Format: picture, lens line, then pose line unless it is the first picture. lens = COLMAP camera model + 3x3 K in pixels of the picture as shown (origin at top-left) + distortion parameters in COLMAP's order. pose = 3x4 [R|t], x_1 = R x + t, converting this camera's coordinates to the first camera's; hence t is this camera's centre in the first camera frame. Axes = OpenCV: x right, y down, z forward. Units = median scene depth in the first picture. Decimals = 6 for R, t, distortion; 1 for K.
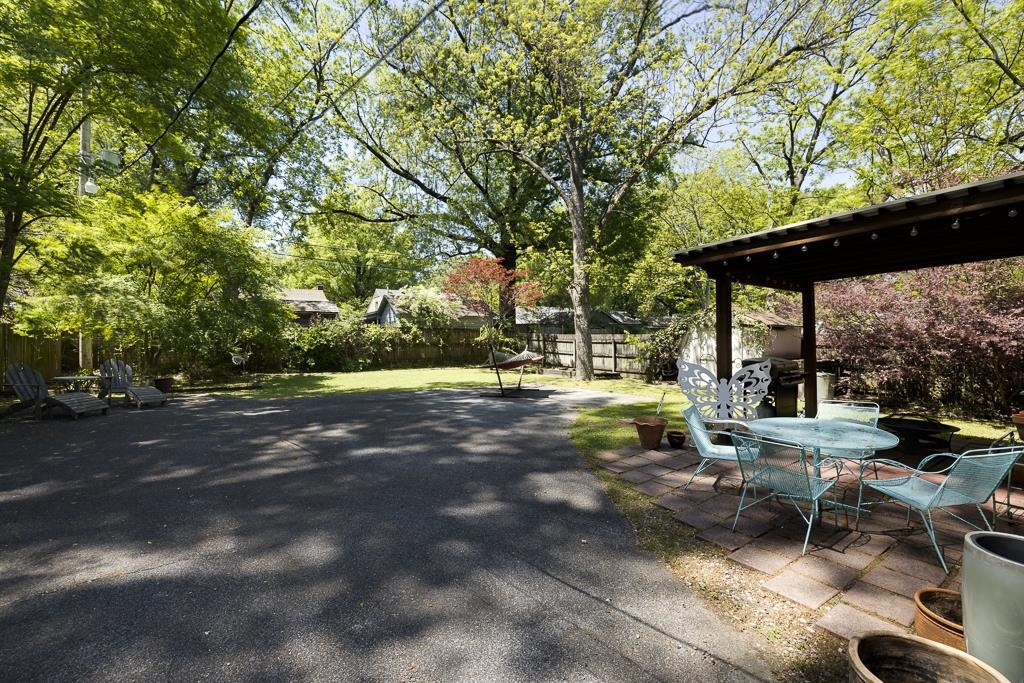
lens RADIAL K [[421.3, 0, 512.0], [0, 421.3, 341.5], [0, 0, 1]] dist [0.000258, 0.000047]
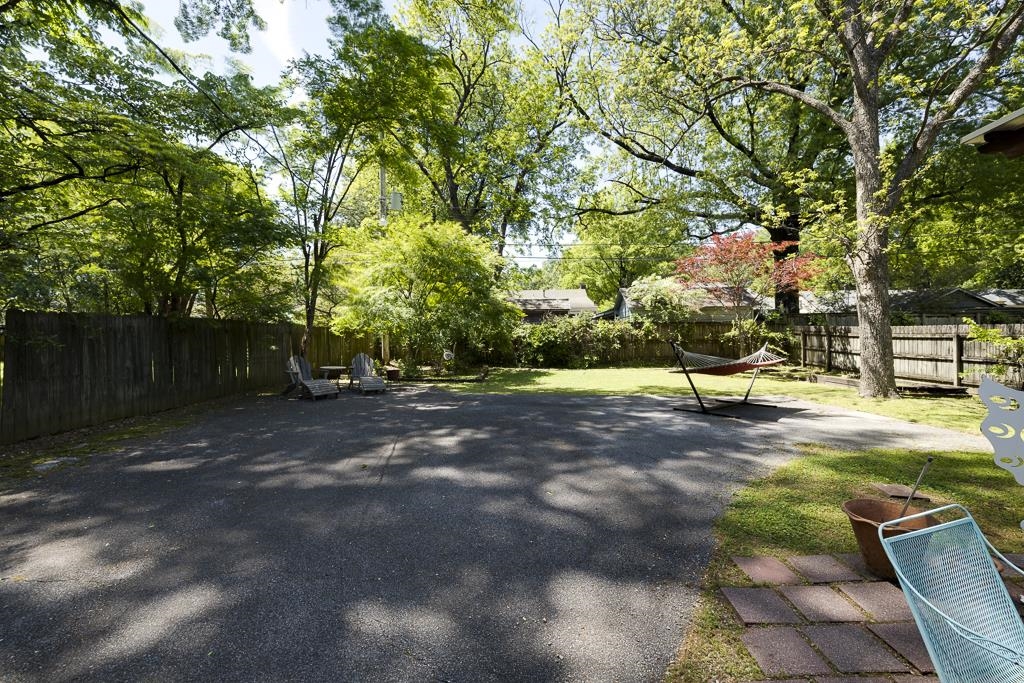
lens RADIAL K [[421.3, 0, 512.0], [0, 421.3, 341.5], [0, 0, 1]] dist [0.000258, 0.000047]
pose [[0.810175, 0.001221, -0.586187, 0.063332], [0.004964, 0.999948, 0.008945, -0.001082], [0.586167, -0.010157, 0.810127, 0.096518]]
